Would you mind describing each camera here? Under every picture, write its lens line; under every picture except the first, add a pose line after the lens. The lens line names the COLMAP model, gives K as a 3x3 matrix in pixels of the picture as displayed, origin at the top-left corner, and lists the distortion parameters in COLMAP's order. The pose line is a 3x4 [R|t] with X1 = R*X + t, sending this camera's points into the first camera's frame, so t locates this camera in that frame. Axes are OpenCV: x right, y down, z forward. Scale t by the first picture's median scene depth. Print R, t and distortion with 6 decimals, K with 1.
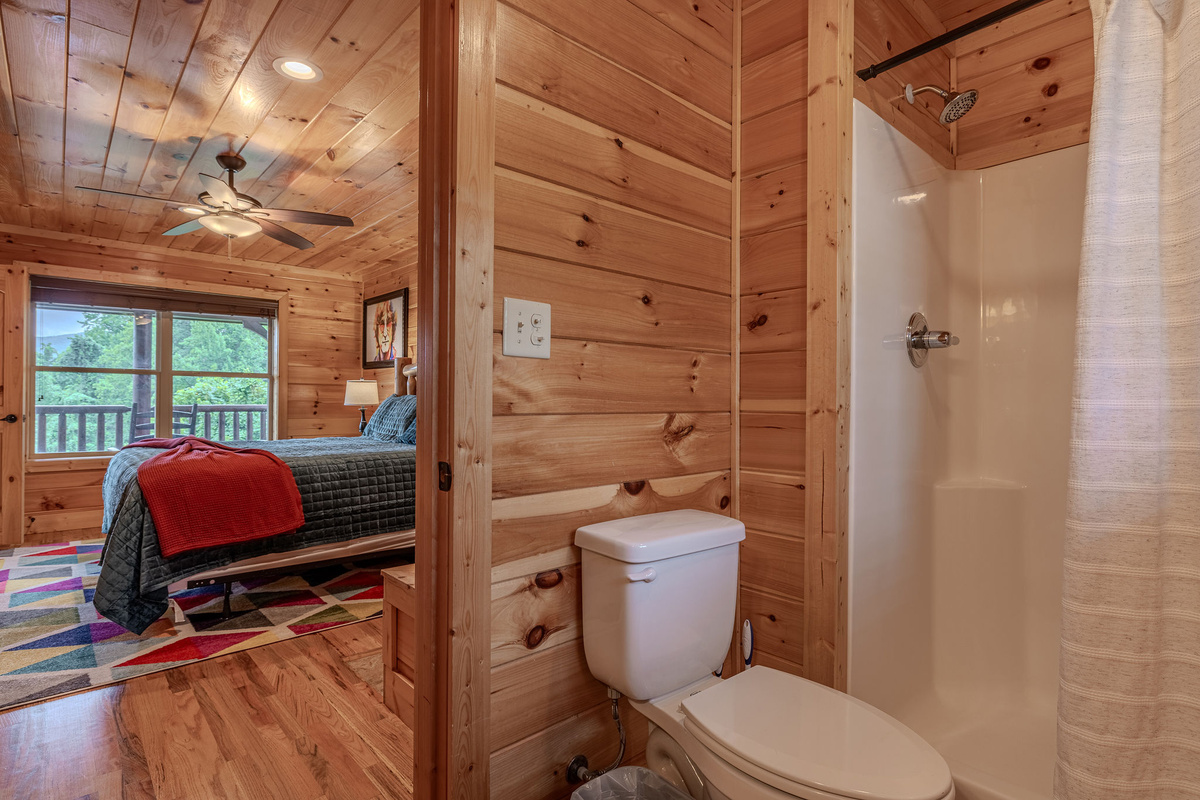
lens RADIAL K [[594.7, 0, 600.0], [0, 594.7, 399.2], [0, 0, 1]] dist [-0.004205, 0.000484]
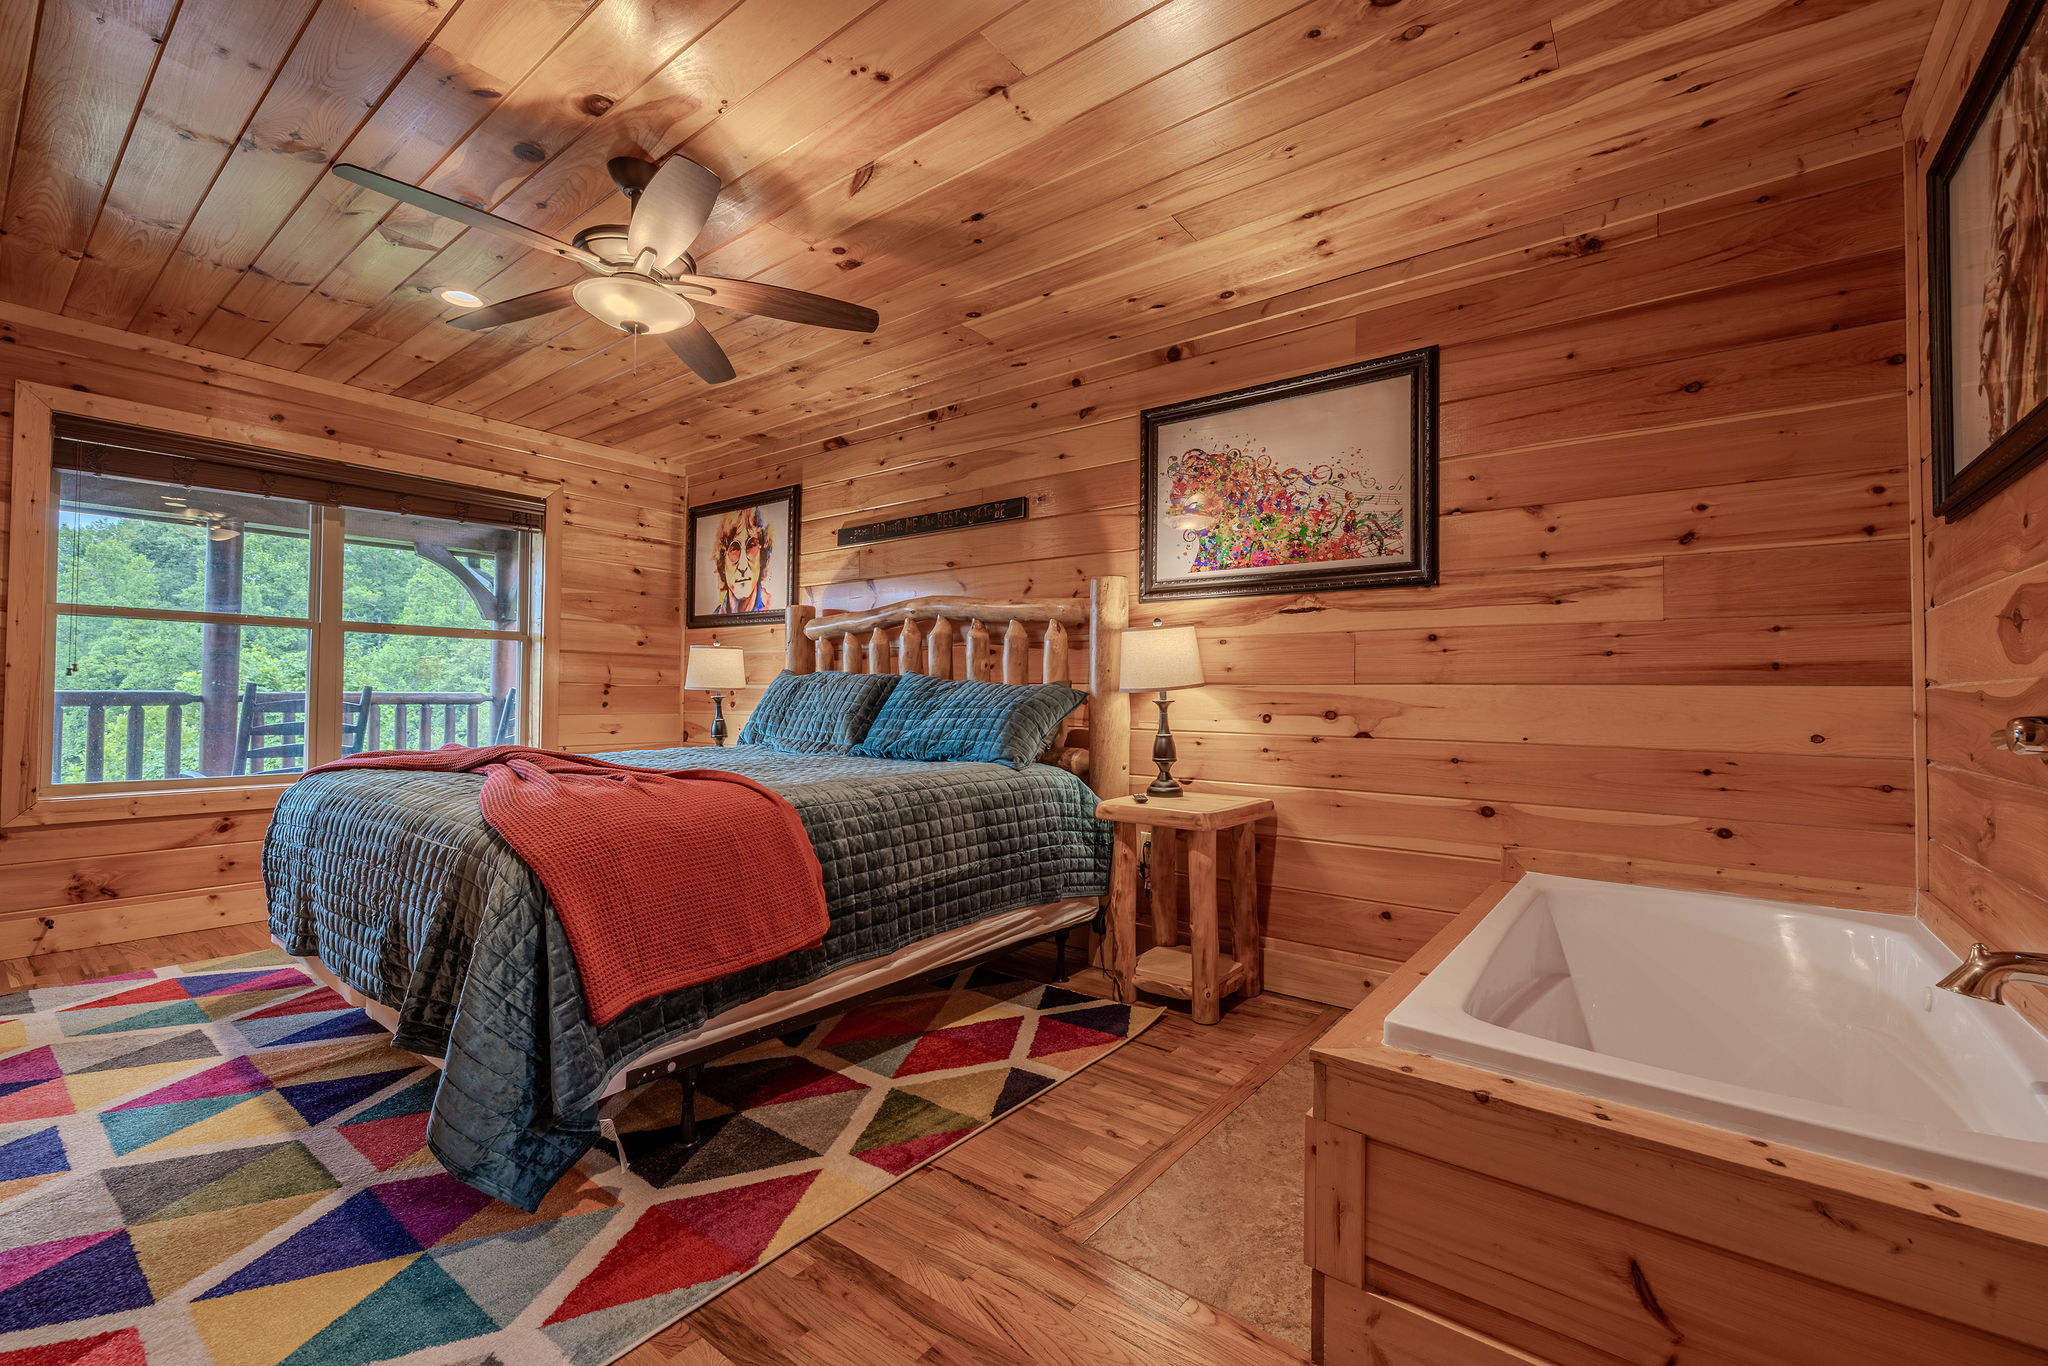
lens RADIAL K [[853.7, 0, 1013.6], [0, 853.7, 681.4], [0, 0, 1]] dist [-0.000604, 0.000016]
pose [[0.986015, 0.007009, 0.166510, -0.381840], [-0.004661, 0.999884, -0.014487, 0.018034], [-0.166592, 0.013508, 0.985933, 0.237491]]
